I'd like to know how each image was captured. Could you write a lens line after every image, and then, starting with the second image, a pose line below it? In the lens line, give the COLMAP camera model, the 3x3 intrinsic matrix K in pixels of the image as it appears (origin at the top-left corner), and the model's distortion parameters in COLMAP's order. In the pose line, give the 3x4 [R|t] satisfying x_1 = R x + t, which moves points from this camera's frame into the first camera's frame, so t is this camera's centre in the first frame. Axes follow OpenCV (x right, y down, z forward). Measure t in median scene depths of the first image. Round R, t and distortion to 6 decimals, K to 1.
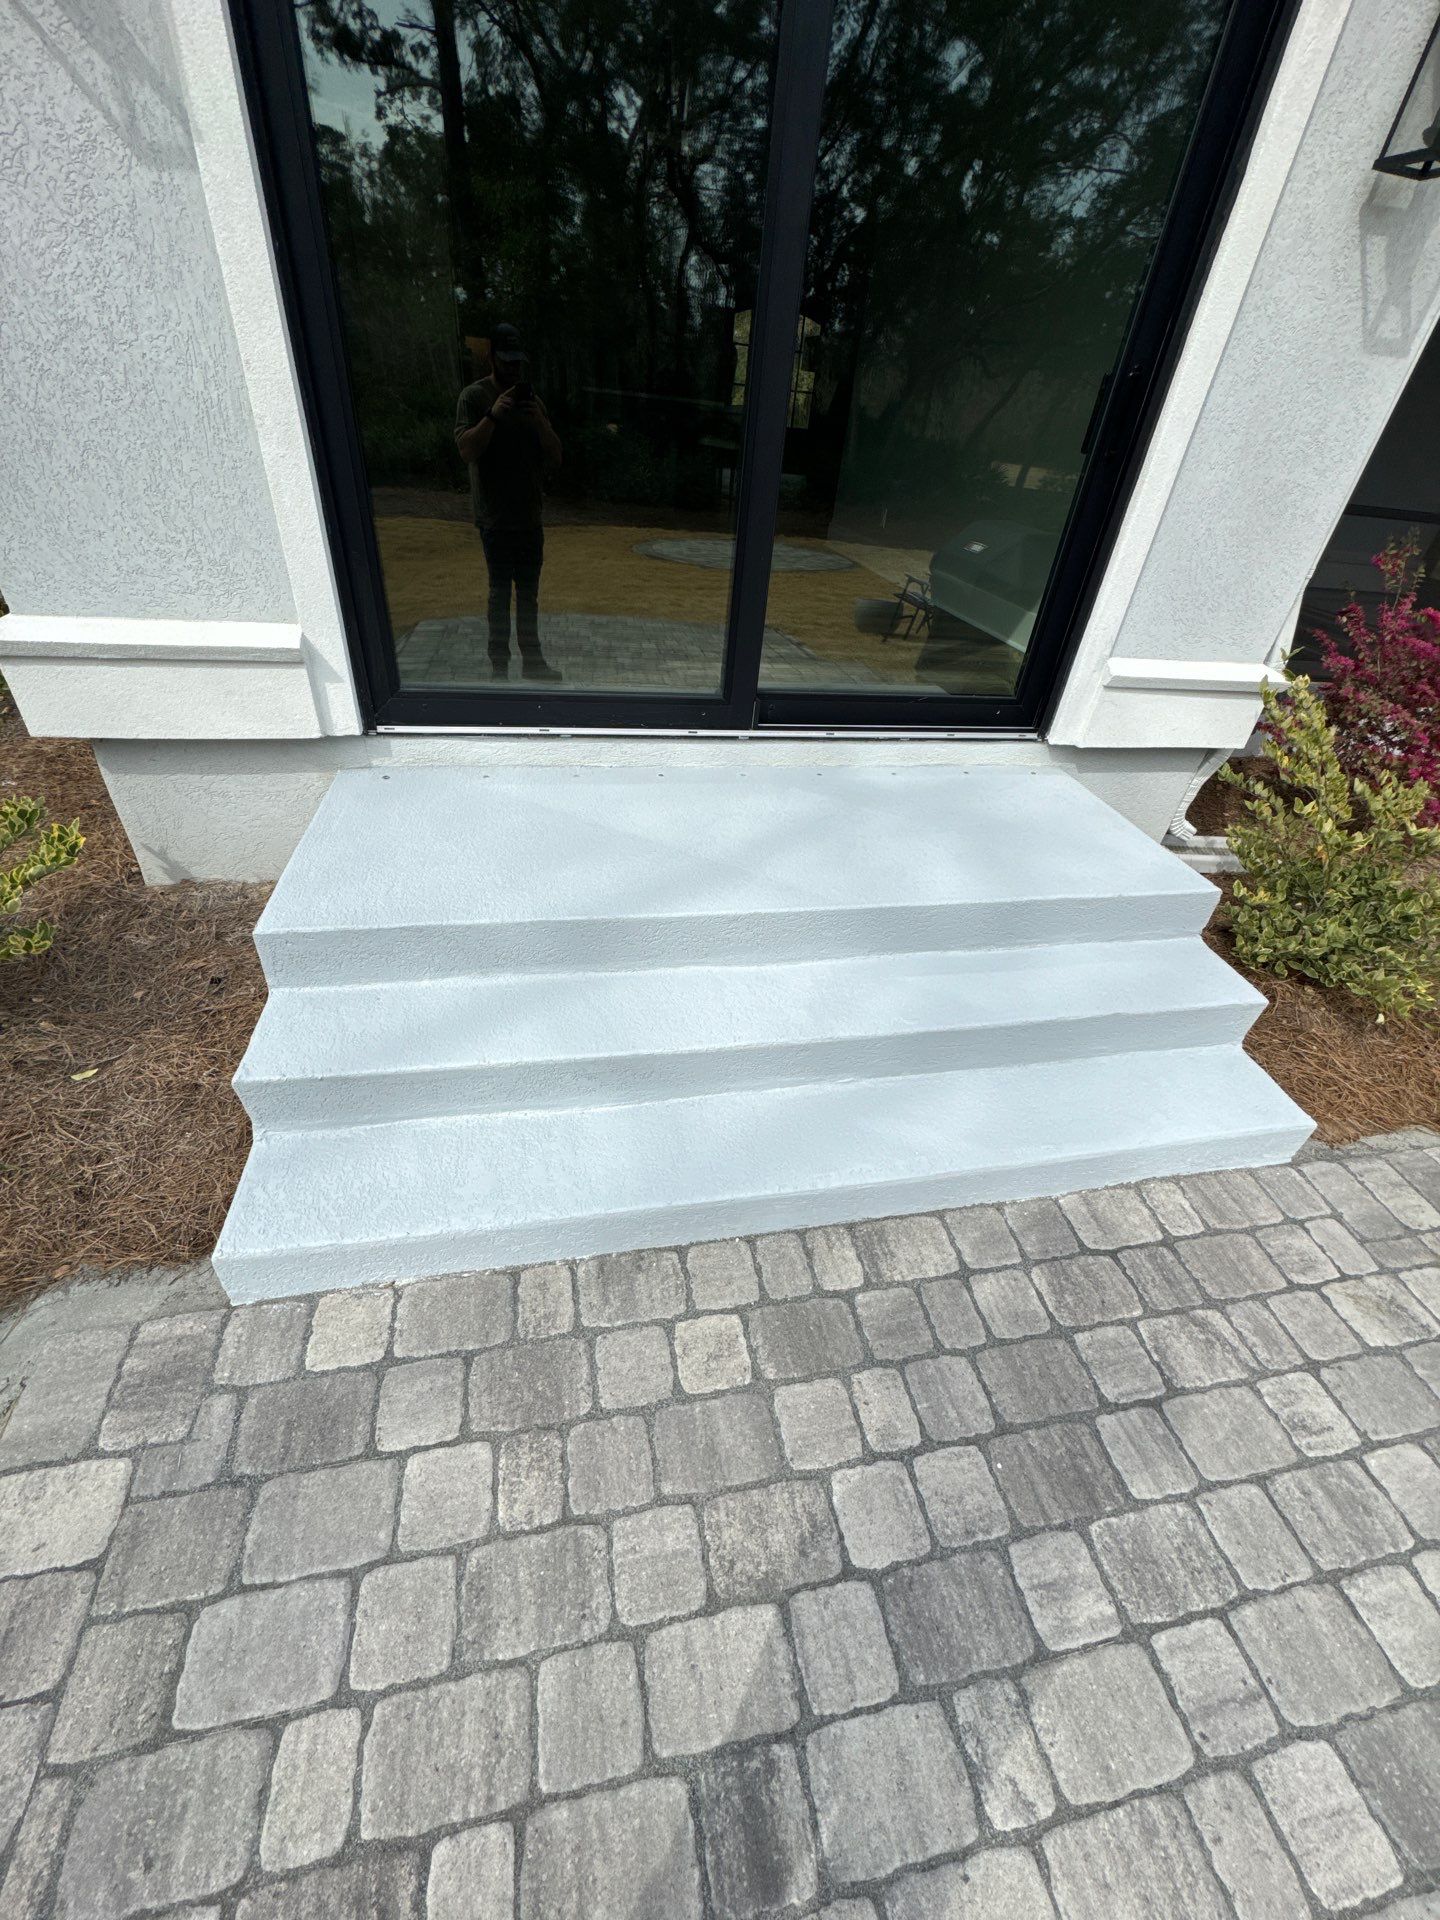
lens RADIAL K [[765.6, 0, 720.0], [0, 765.6, 960.0], [0, 0, 1]] dist [-0.000158, -0.000054]
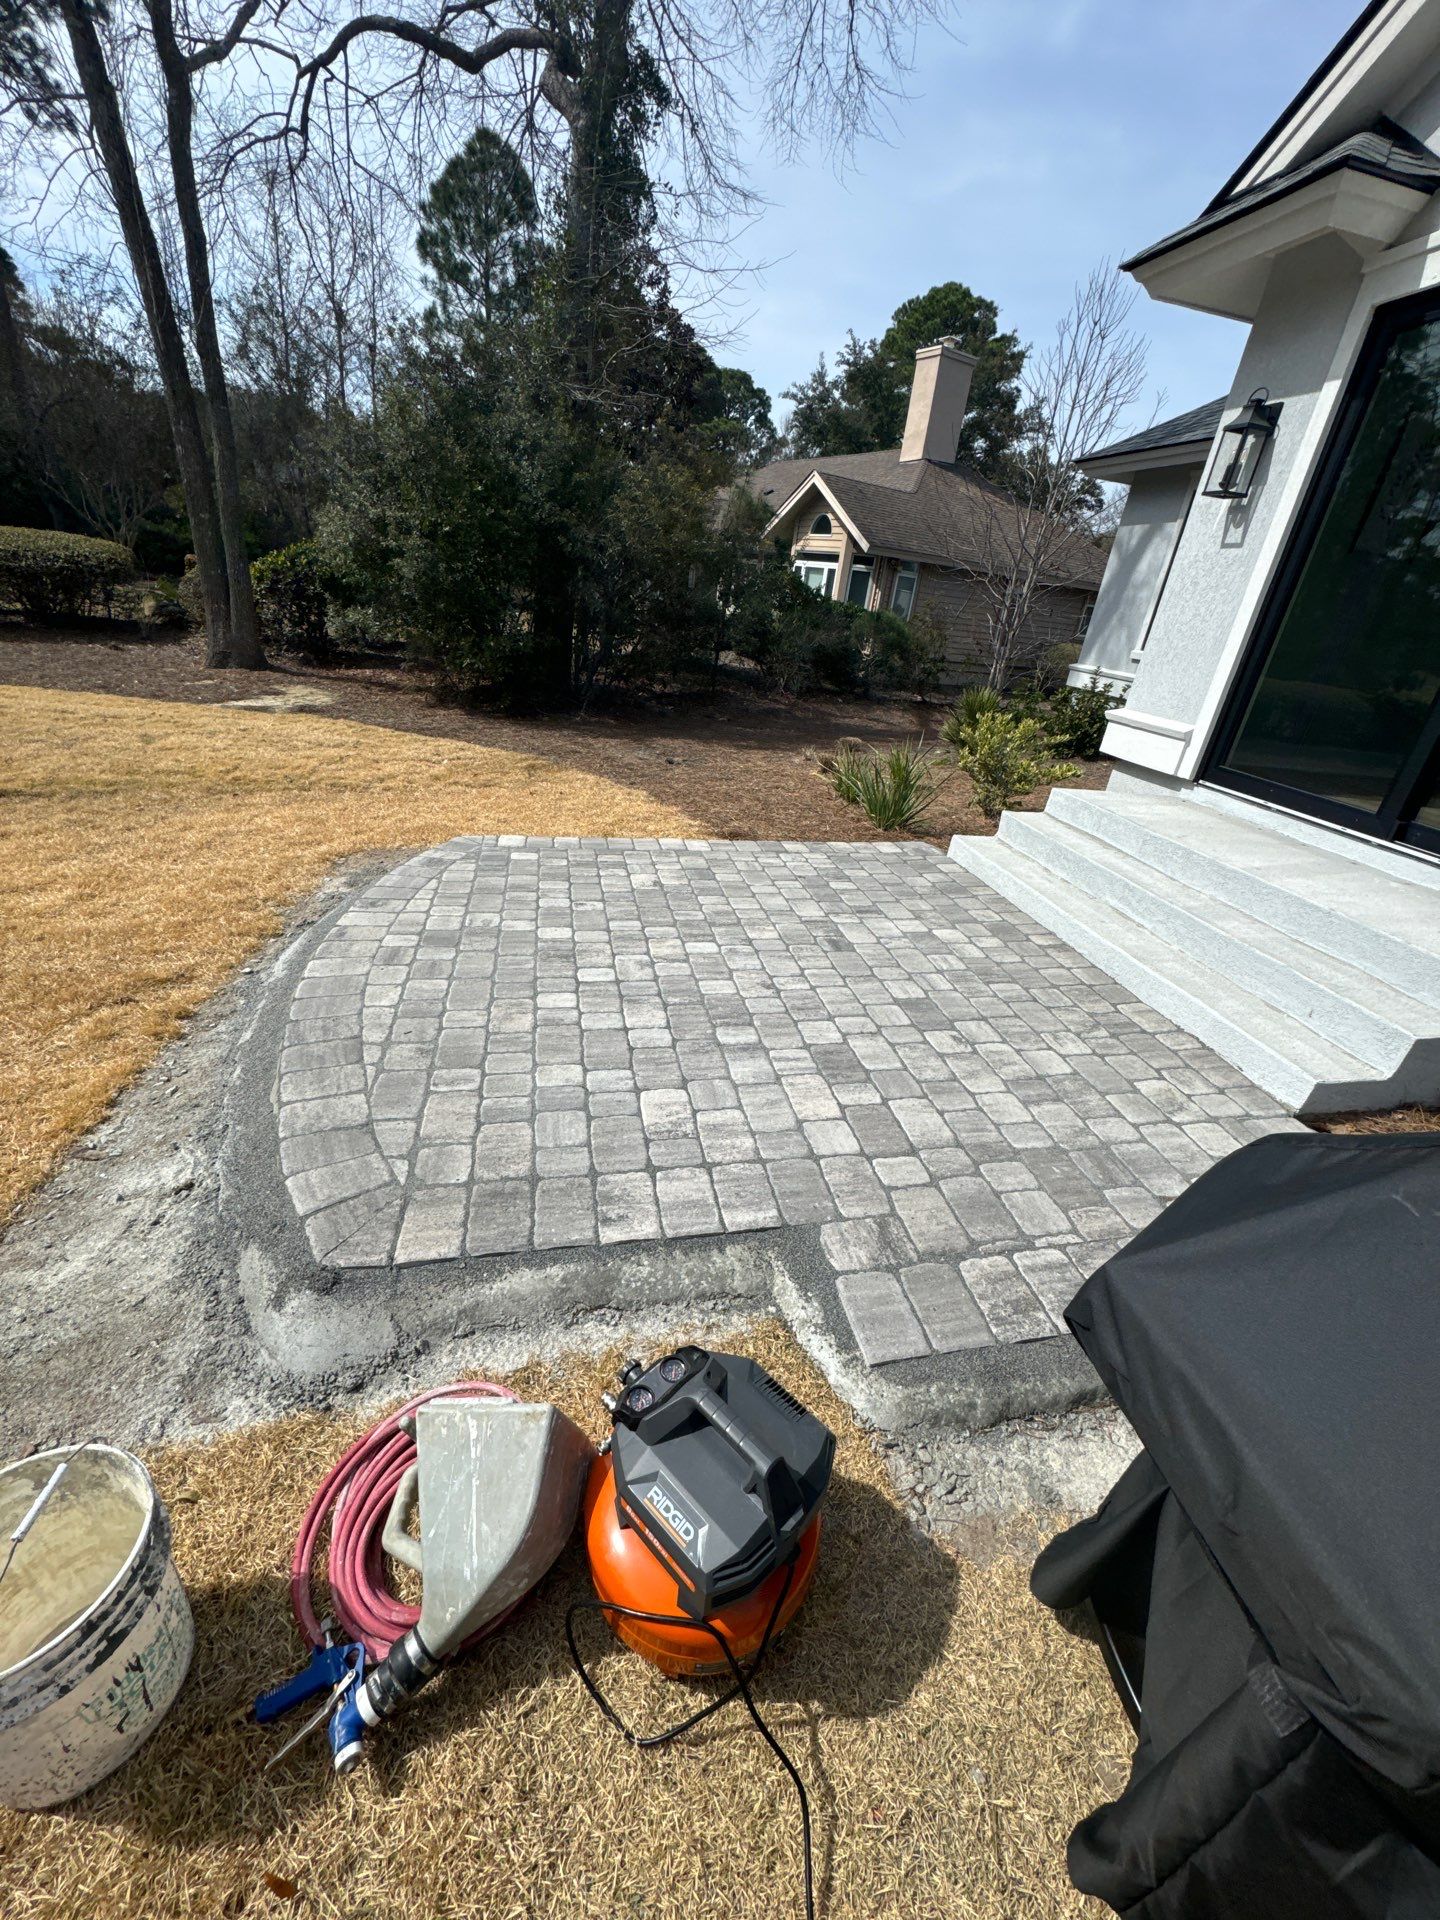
lens RADIAL K [[765.6, 0, 720.0], [0, 765.6, 960.0], [0, 0, 1]] dist [-0.000158, -0.000054]
pose [[0.009396, 0.365453, -0.930782, 2.208515], [-0.672133, 0.691494, 0.264716, 0.473312], [0.740371, 0.623122, 0.252130, -0.216173]]
